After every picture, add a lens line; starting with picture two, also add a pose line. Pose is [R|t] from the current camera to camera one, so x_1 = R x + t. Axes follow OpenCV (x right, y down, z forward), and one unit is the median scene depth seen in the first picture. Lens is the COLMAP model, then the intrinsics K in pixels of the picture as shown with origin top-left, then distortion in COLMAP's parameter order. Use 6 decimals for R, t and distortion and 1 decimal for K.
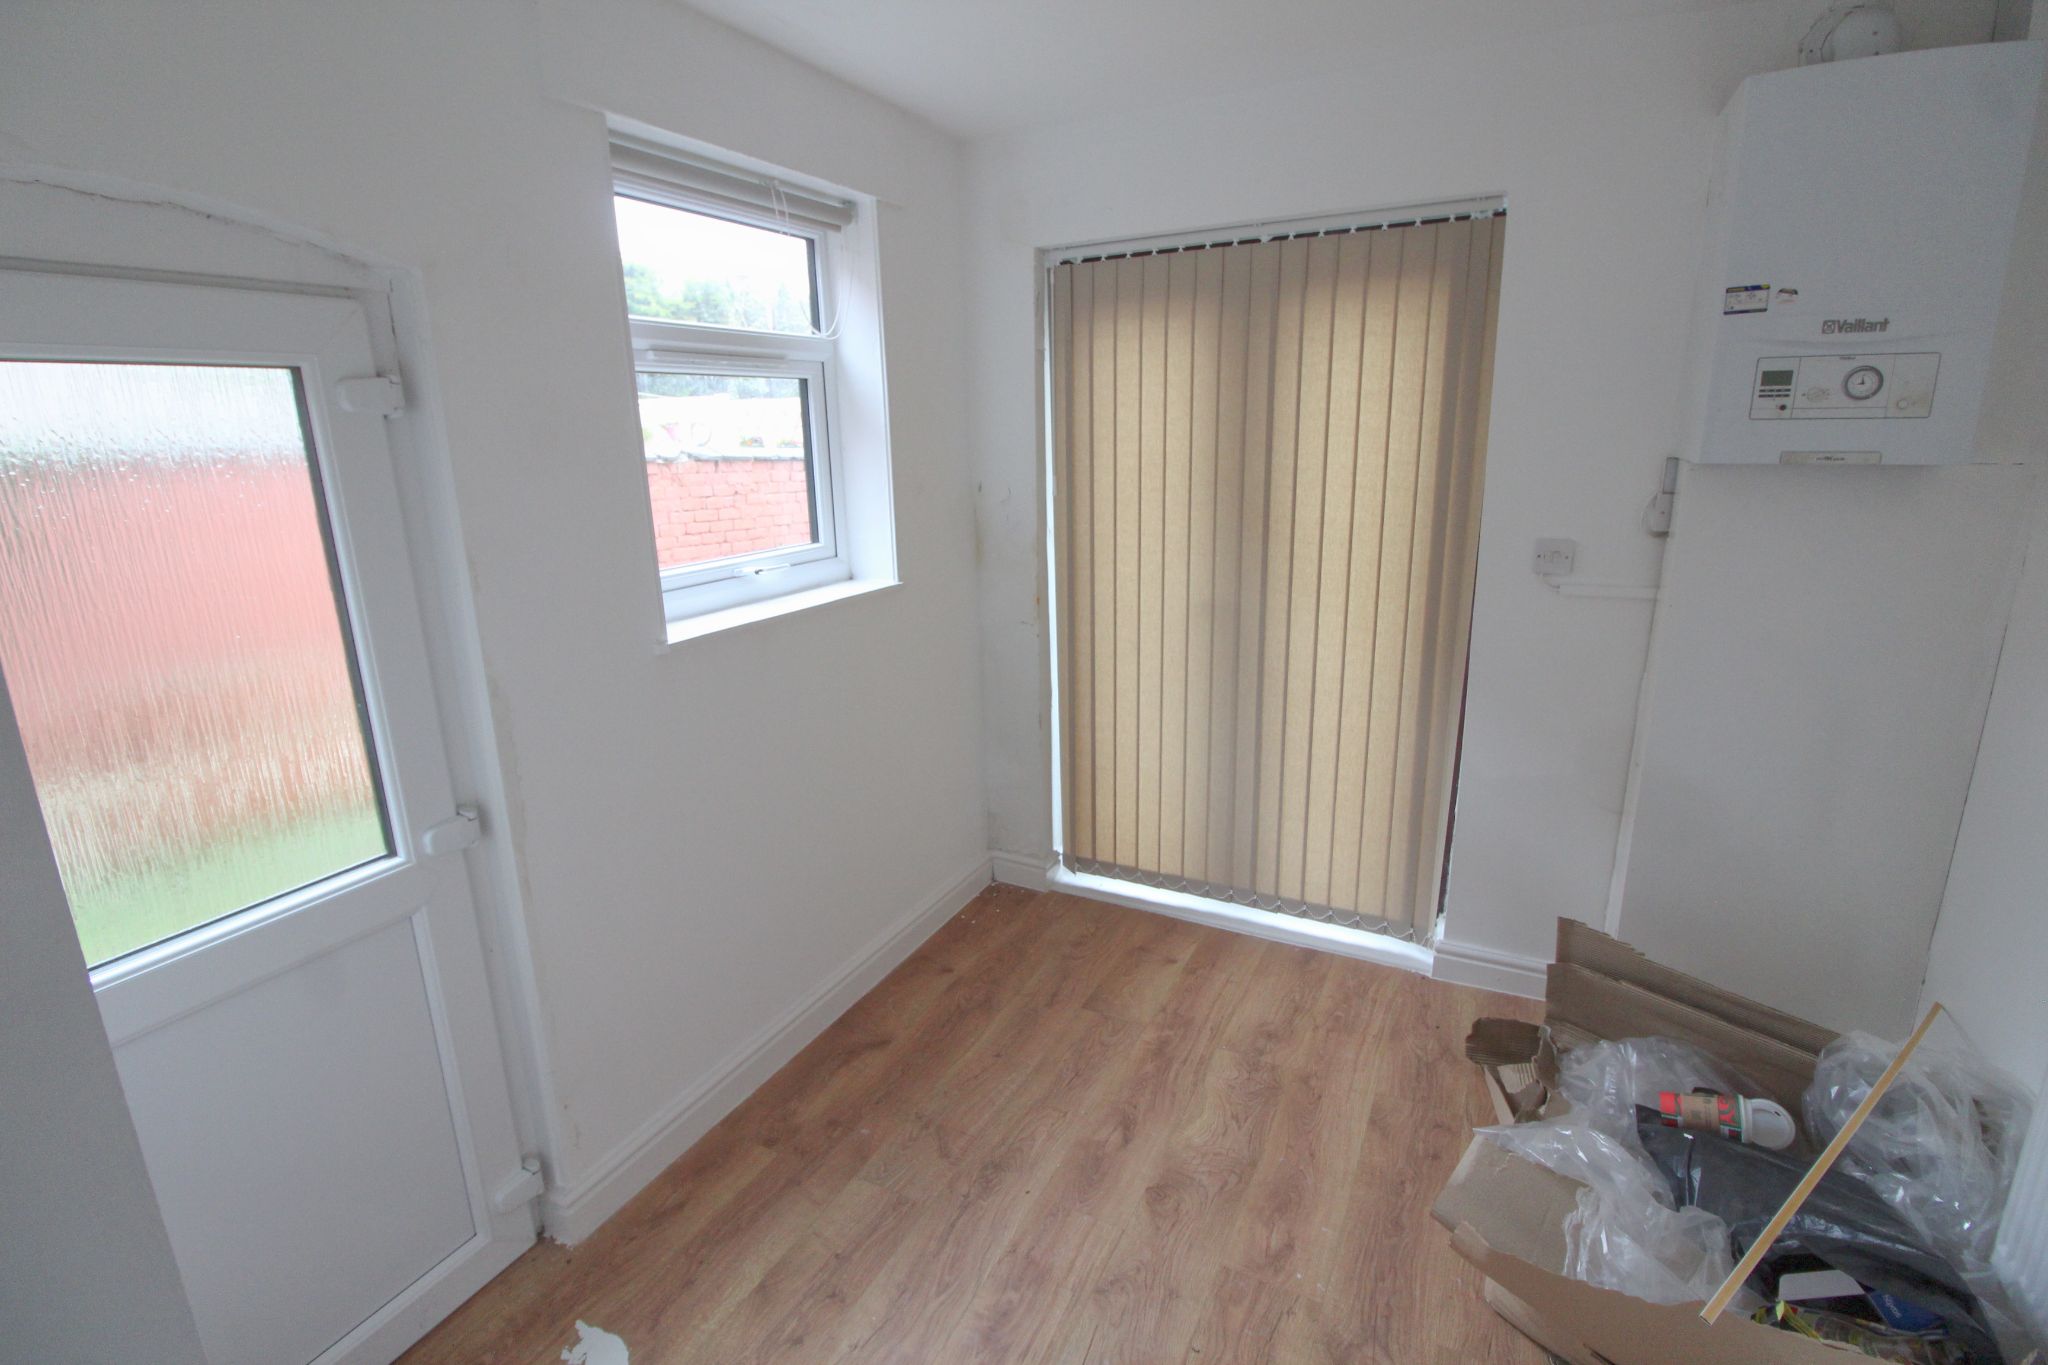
lens RADIAL K [[962.6, 0, 1025.2], [0, 962.6, 677.5], [0, 0, 1]] dist [-0.021664, -0.000315]
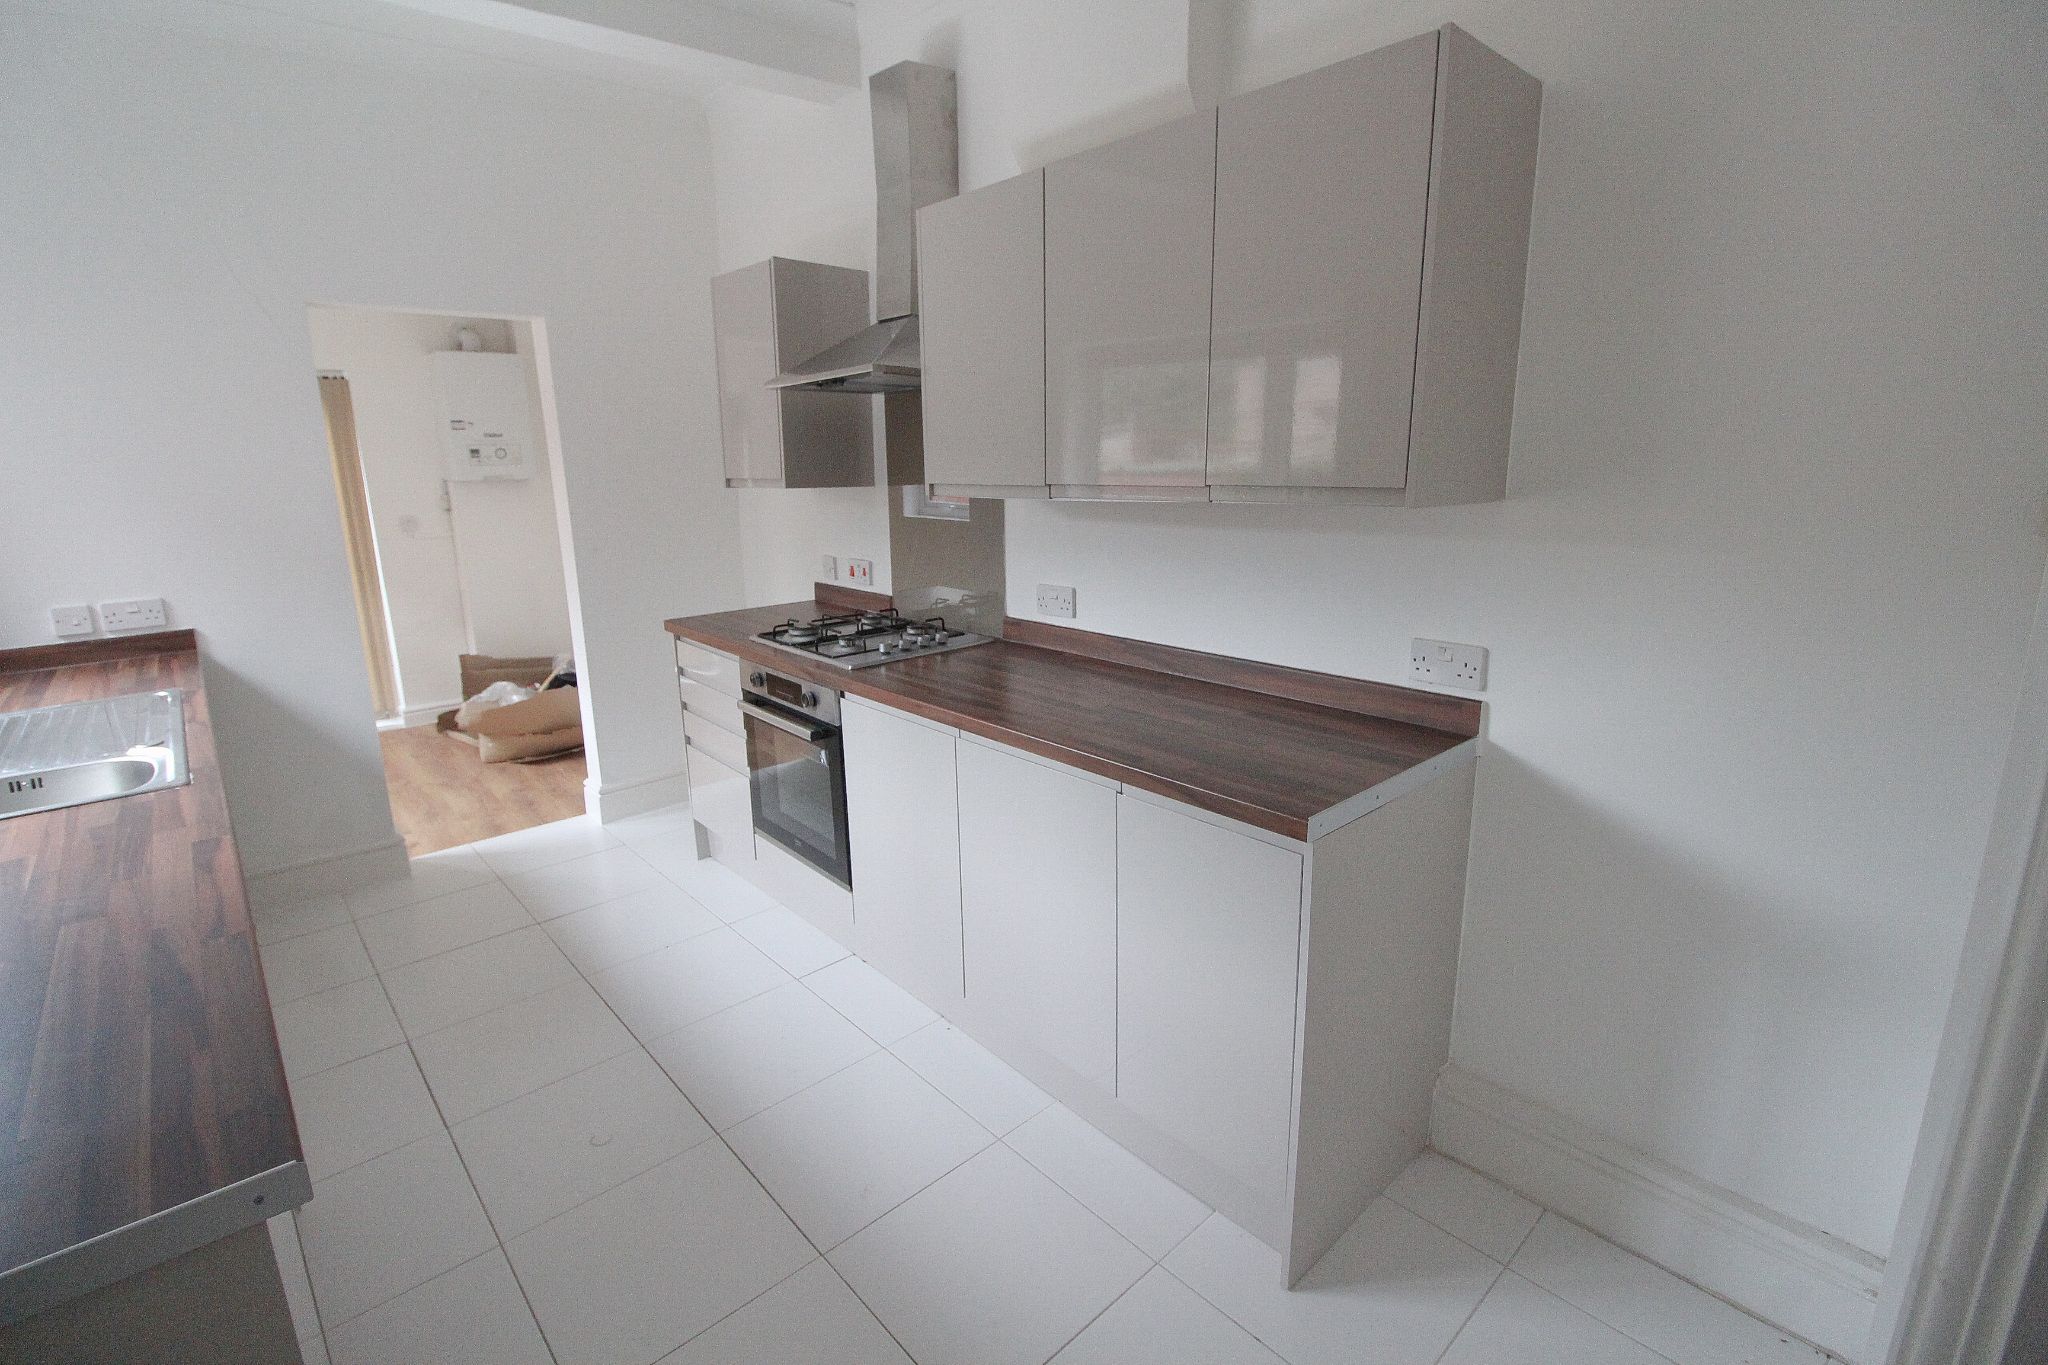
lens RADIAL K [[962.6, 0, 1025.9], [0, 962.6, 677.0], [0, 0, 1]] dist [-0.021664, -0.000315]
pose [[0.373037, -0.198365, 0.906363, -1.312443], [0.240912, 0.964081, 0.111843, 0.415567], [-0.895994, 0.176632, 0.407427, -1.524570]]
